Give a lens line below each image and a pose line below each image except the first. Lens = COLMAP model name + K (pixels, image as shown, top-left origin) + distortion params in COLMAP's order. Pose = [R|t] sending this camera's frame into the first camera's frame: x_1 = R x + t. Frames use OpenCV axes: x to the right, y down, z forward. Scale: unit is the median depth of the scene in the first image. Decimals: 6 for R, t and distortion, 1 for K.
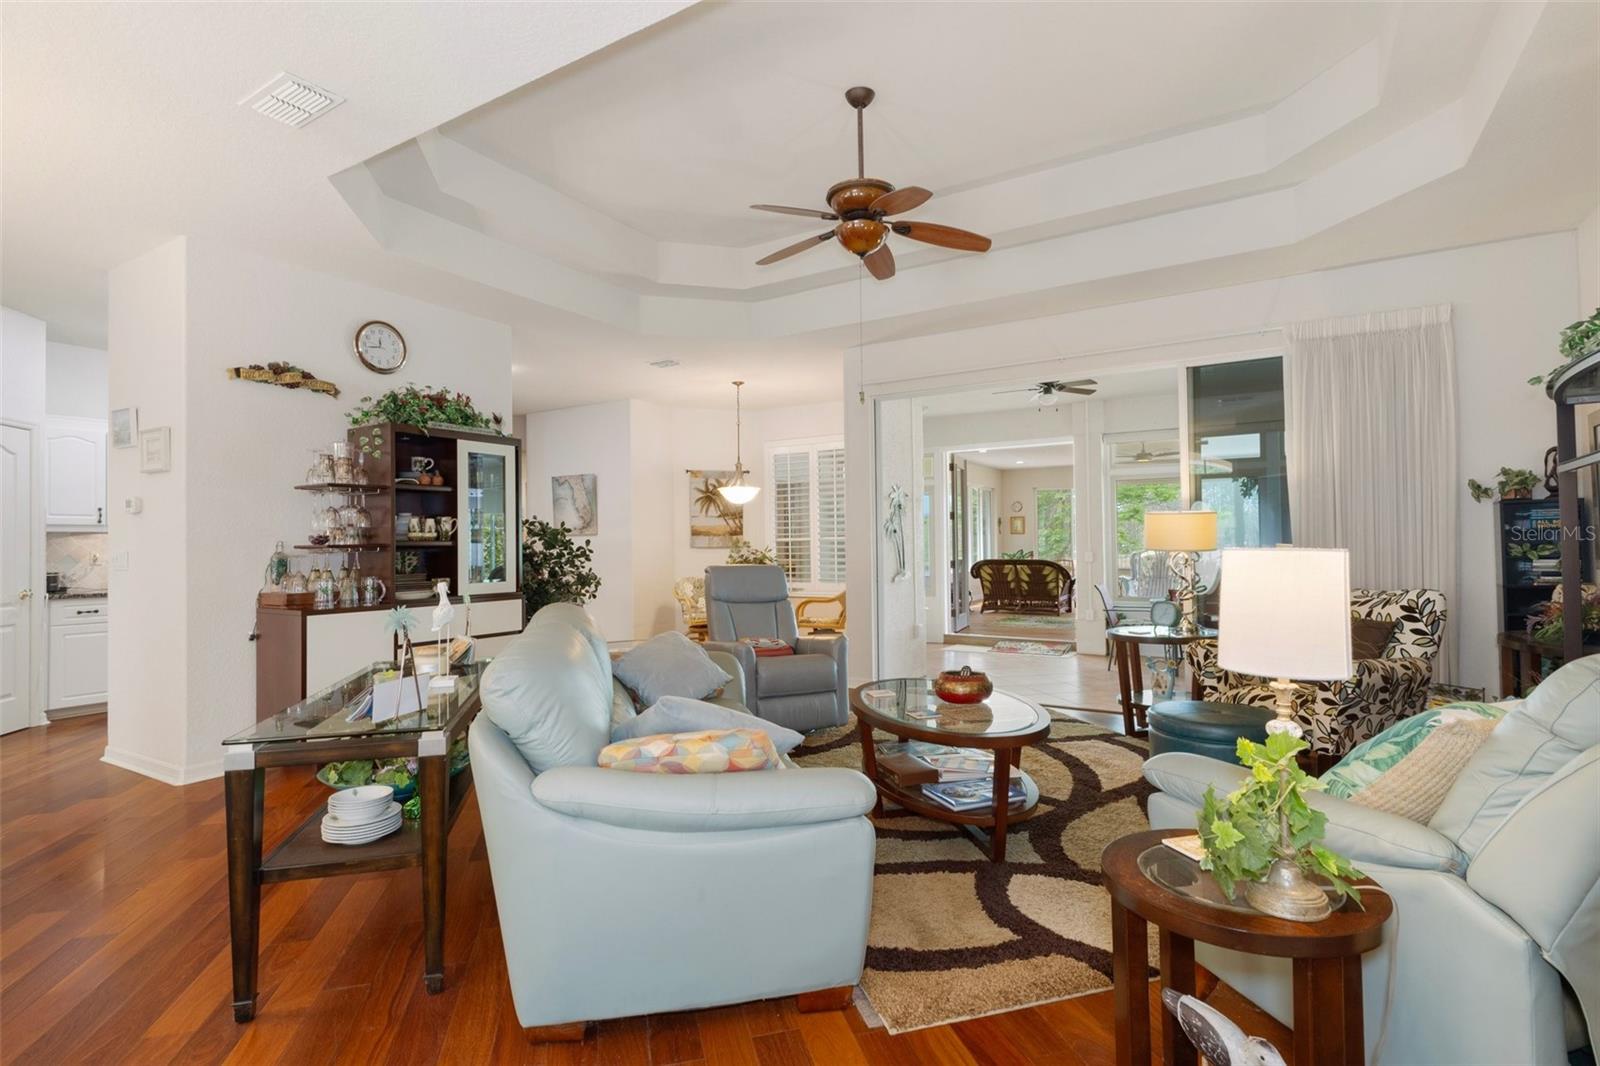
lens RADIAL K [[773.0, 0, 801.2], [0, 773.0, 530.1], [0, 0, 1]] dist [0.003007, -0.000259]
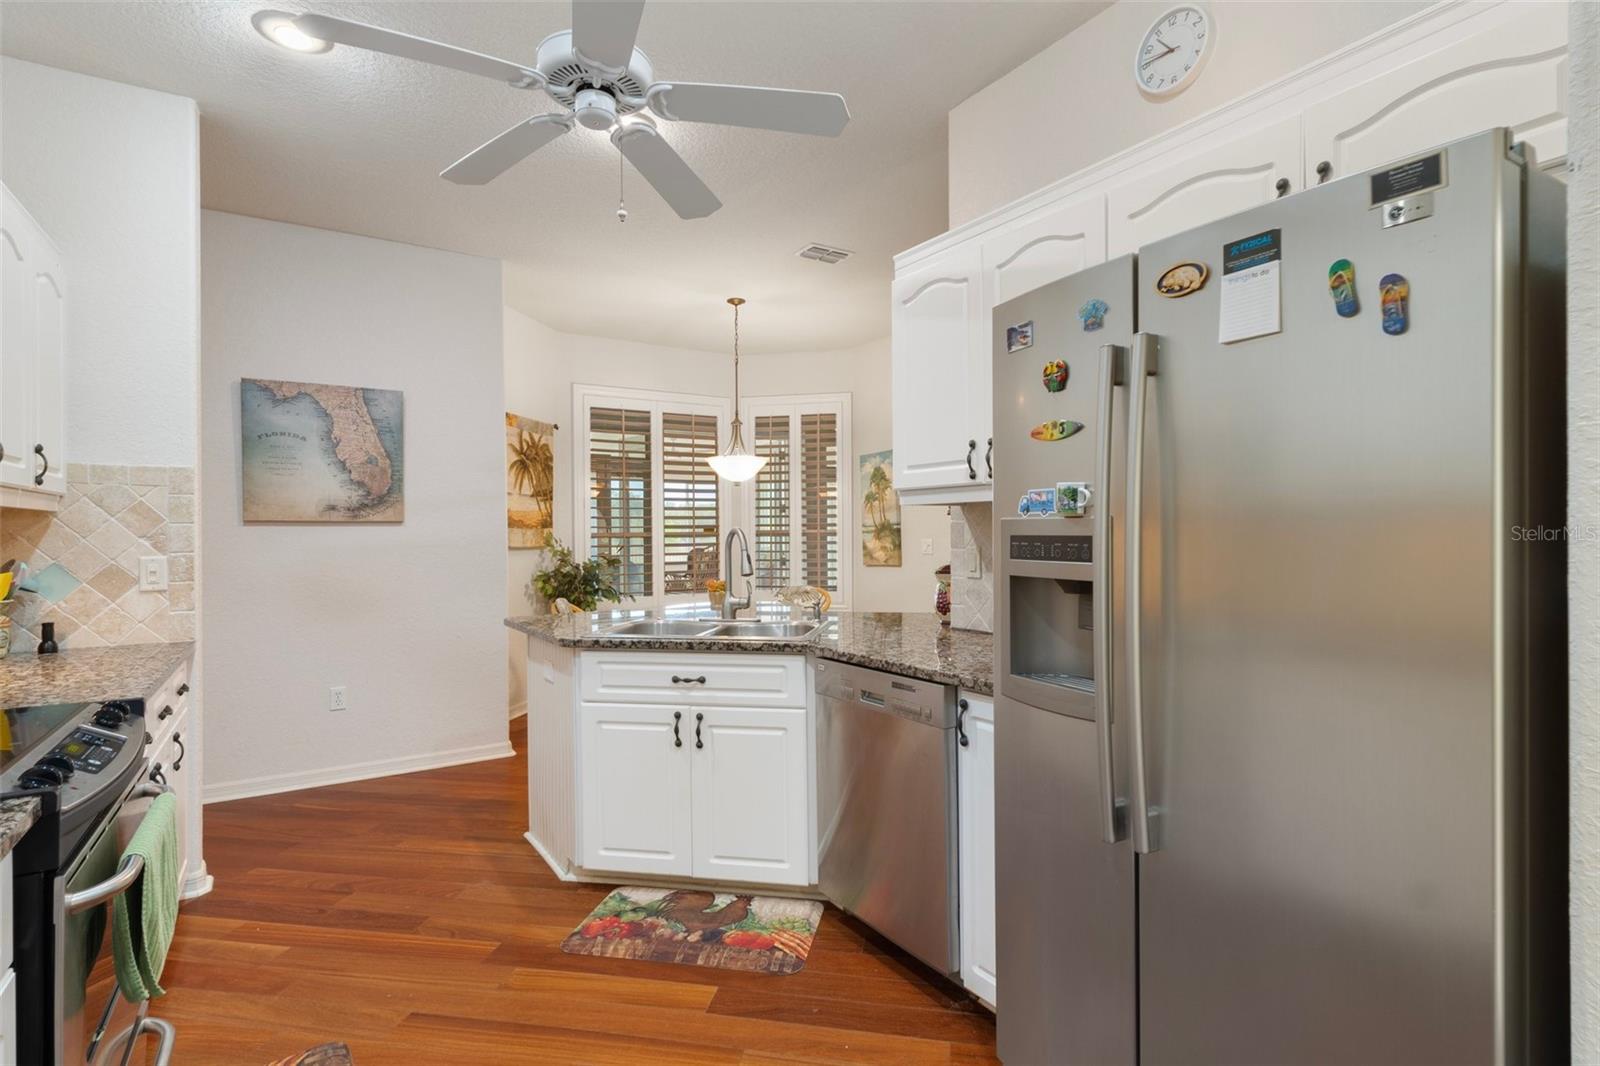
lens RADIAL K [[773.0, 0, 793.8], [0, 773.0, 537.8], [0, 0, 1]] dist [0.003007, -0.000259]
pose [[0.435056, -0.000091, 0.900403, -1.095976], [-0.010874, 0.999927, 0.005355, 0.018437], [-0.900338, -0.012121, 0.435023, 1.096976]]
